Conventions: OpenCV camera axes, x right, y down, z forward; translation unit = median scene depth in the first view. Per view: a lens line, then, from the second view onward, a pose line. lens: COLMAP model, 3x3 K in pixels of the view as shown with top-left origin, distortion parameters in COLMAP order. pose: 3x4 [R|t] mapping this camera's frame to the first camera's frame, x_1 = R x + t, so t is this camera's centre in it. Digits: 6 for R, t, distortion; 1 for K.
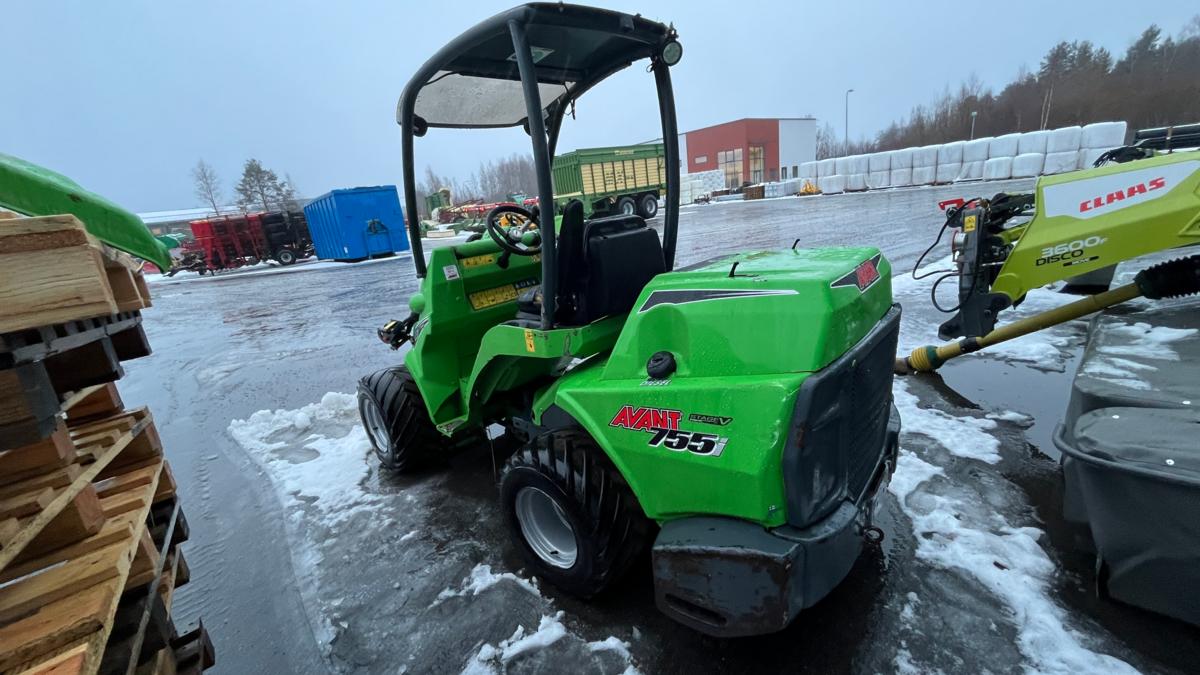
lens RADIAL K [[482.5, 0, 598.3], [0, 482.5, 338.6], [0, 0, 1]] dist [-0.003334, -0.000668]
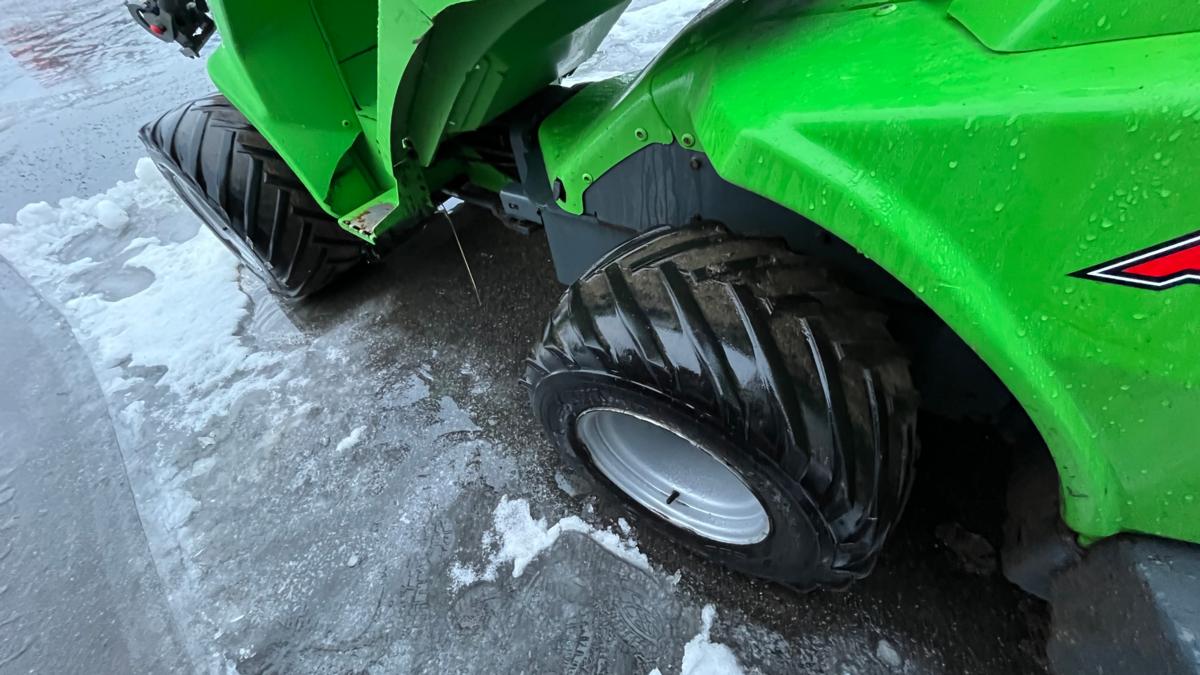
lens RADIAL K [[482.5, 0, 598.3], [0, 482.5, 338.6], [0, 0, 1]] dist [-0.003334, -0.000668]
pose [[0.988933, -0.126385, 0.077704, -0.114202], [0.067380, 0.849224, 0.523717, 0.039365], [-0.132178, -0.512685, 0.848341, 0.438122]]
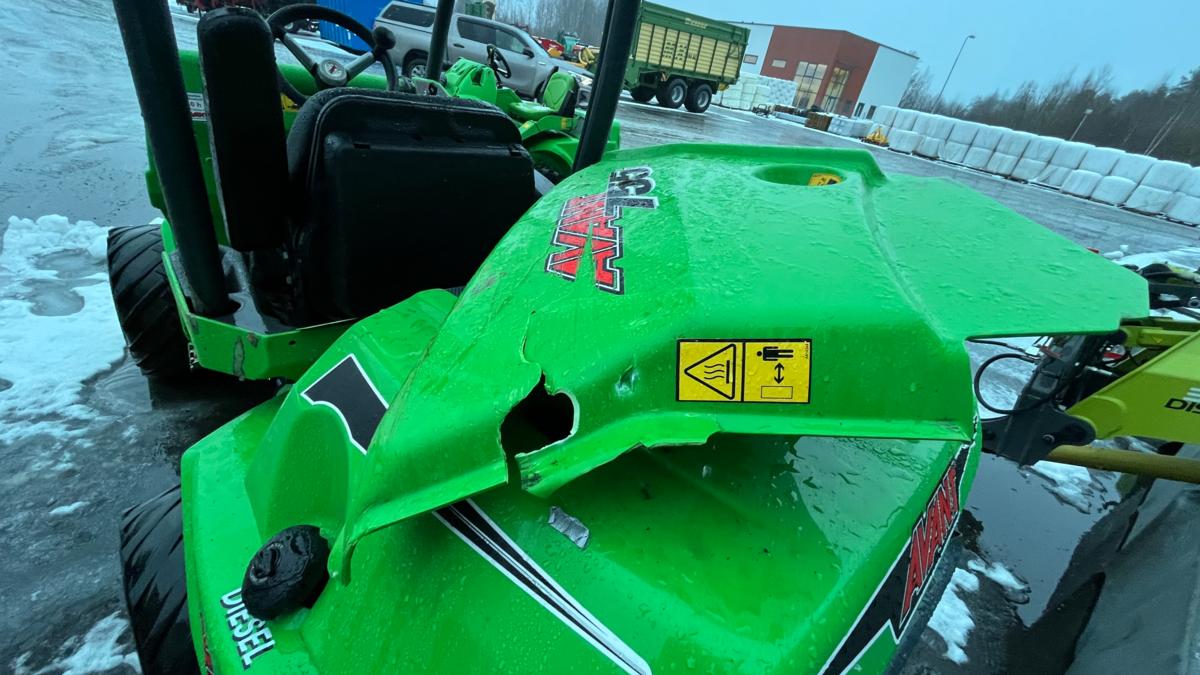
lens RADIAL K [[482.5, 0, 598.3], [0, 482.5, 338.6], [0, 0, 1]] dist [-0.003334, -0.000668]
pose [[0.951592, 0.303207, 0.050389, 0.139402], [-0.306501, 0.923794, 0.229483, -0.127774], [0.023032, -0.233819, 0.972007, 0.346412]]
